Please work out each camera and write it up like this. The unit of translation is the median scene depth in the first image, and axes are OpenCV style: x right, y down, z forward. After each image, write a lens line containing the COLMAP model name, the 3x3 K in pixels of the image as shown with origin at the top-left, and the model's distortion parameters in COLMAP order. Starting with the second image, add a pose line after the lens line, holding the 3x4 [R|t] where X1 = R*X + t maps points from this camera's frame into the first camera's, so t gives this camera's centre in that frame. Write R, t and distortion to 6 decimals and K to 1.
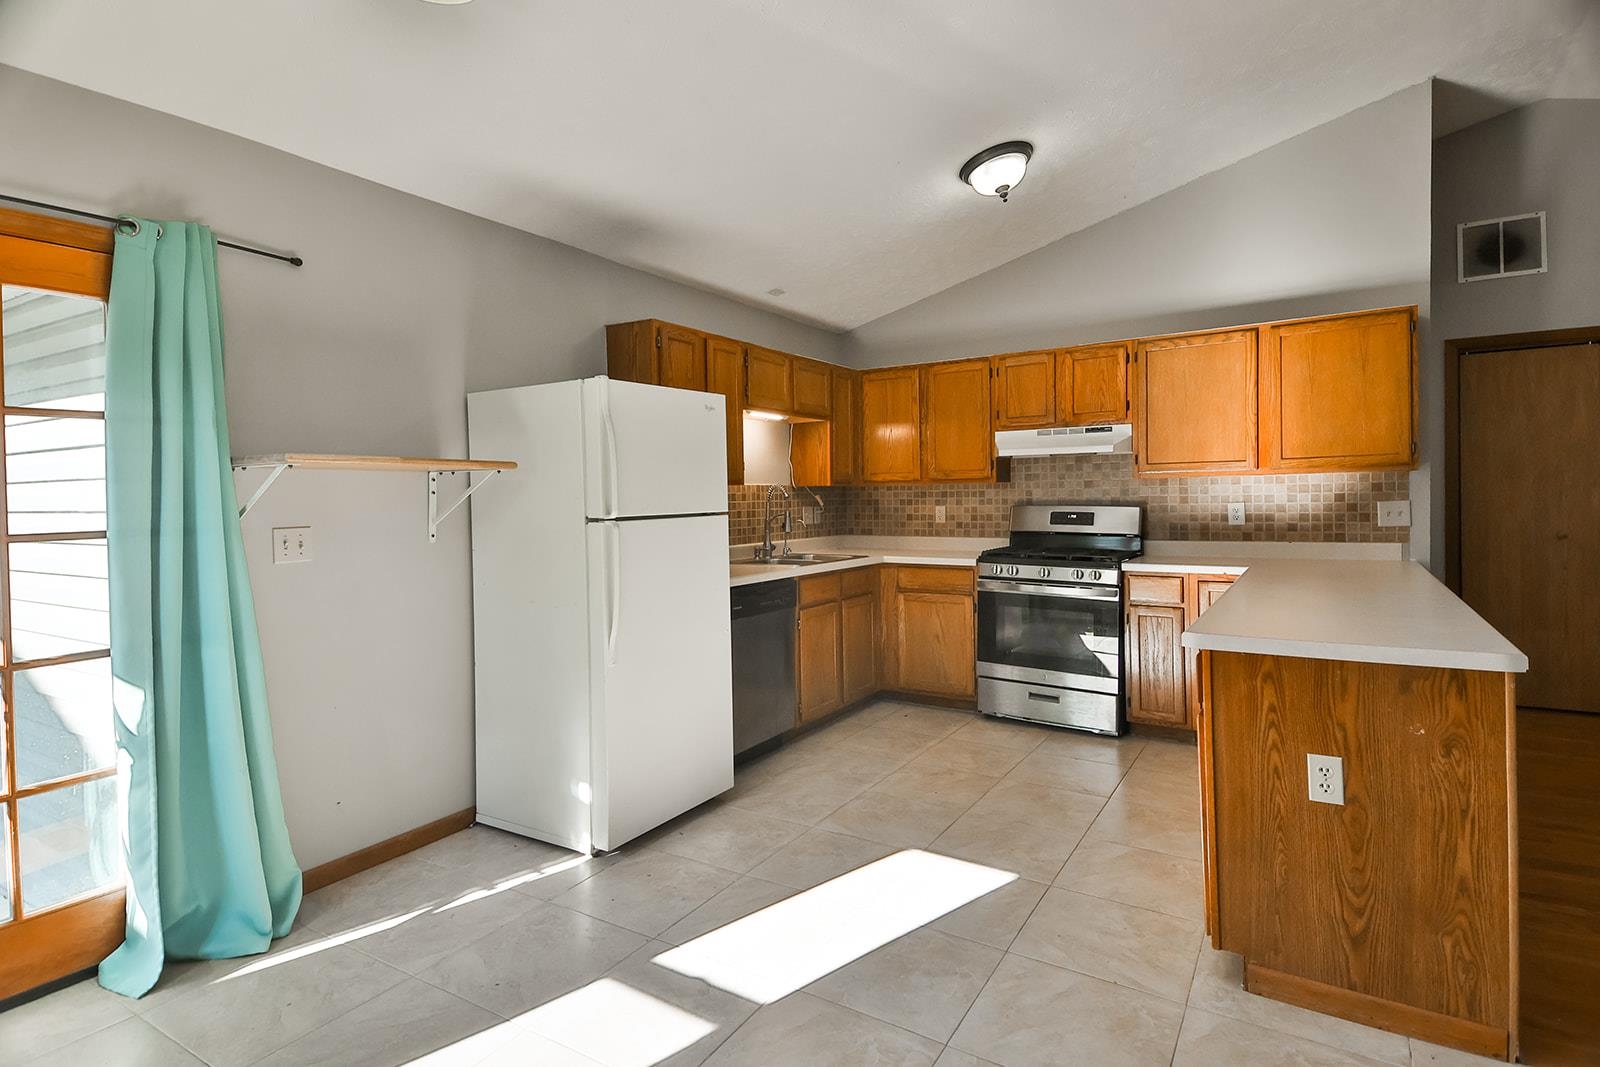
lens RADIAL K [[825.7, 0, 802.3], [0, 825.7, 505.9], [0, 0, 1]] dist [0.096925, -0.055416]
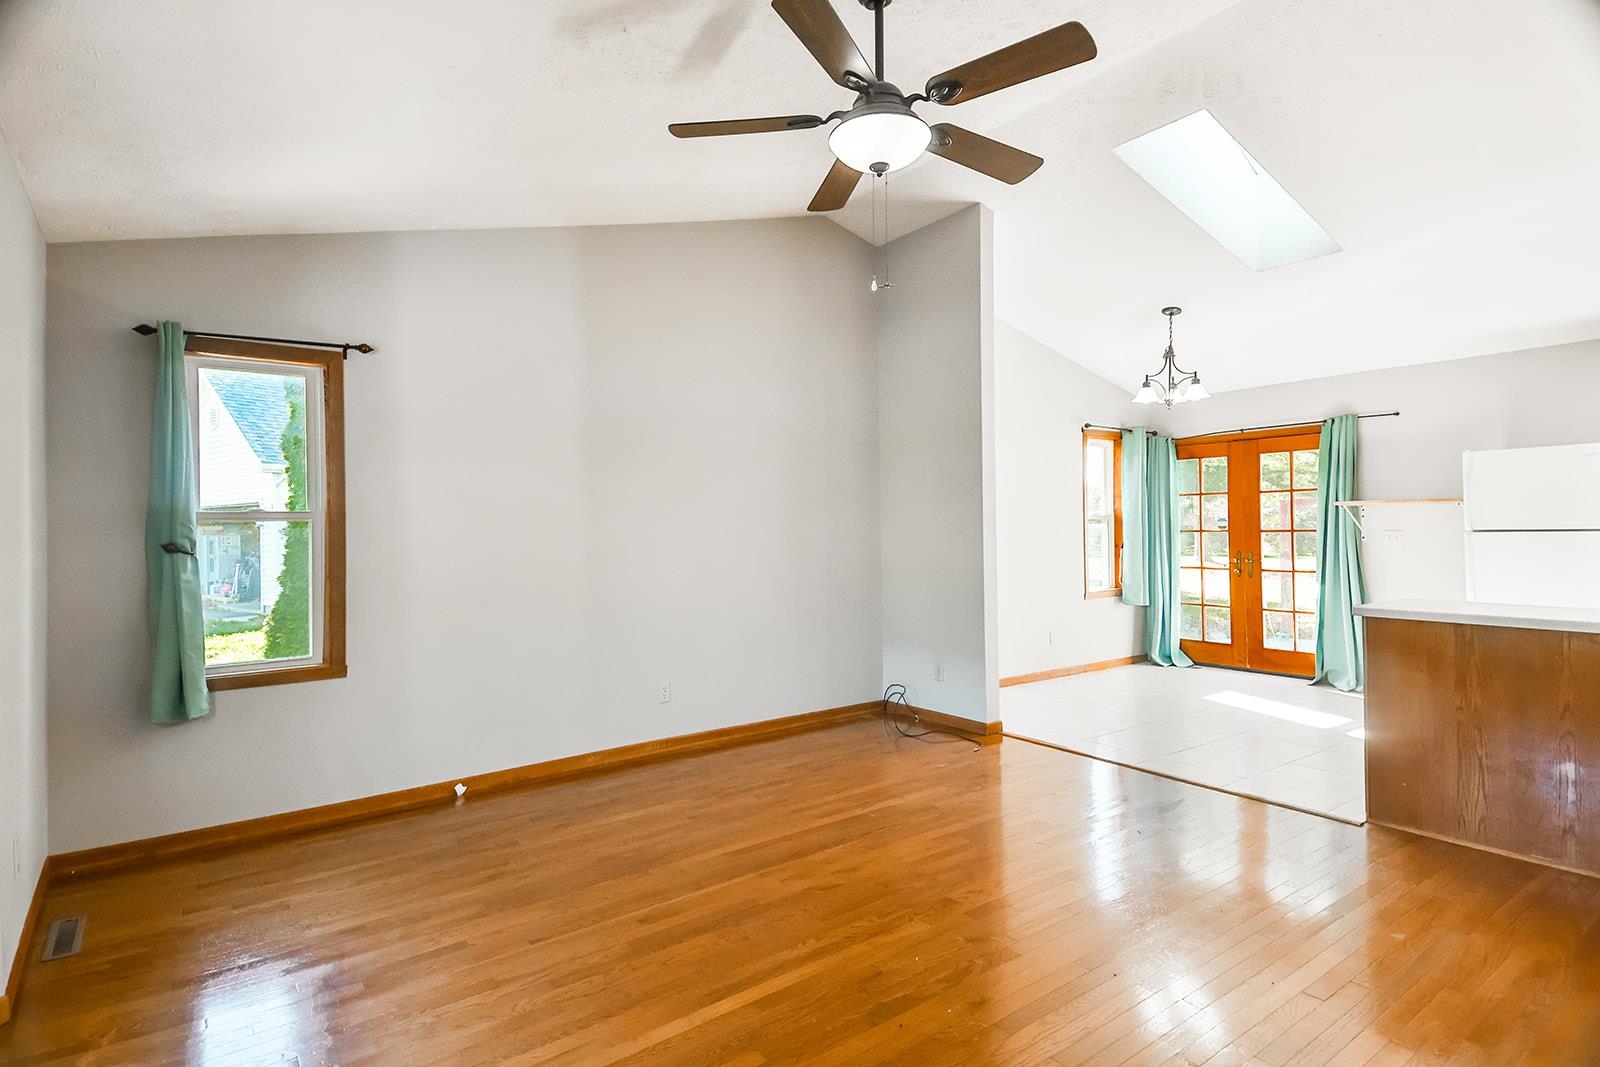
lens RADIAL K [[812.9, 0, 794.5], [0, 812.9, 522.0], [0, 0, 1]] dist [0.094963, -0.052113]
pose [[-0.373502, 0.014518, -0.927516, 1.252936], [0.007930, 0.999891, 0.012458, -0.023346], [0.927596, -0.002702, -0.373576, 0.209135]]
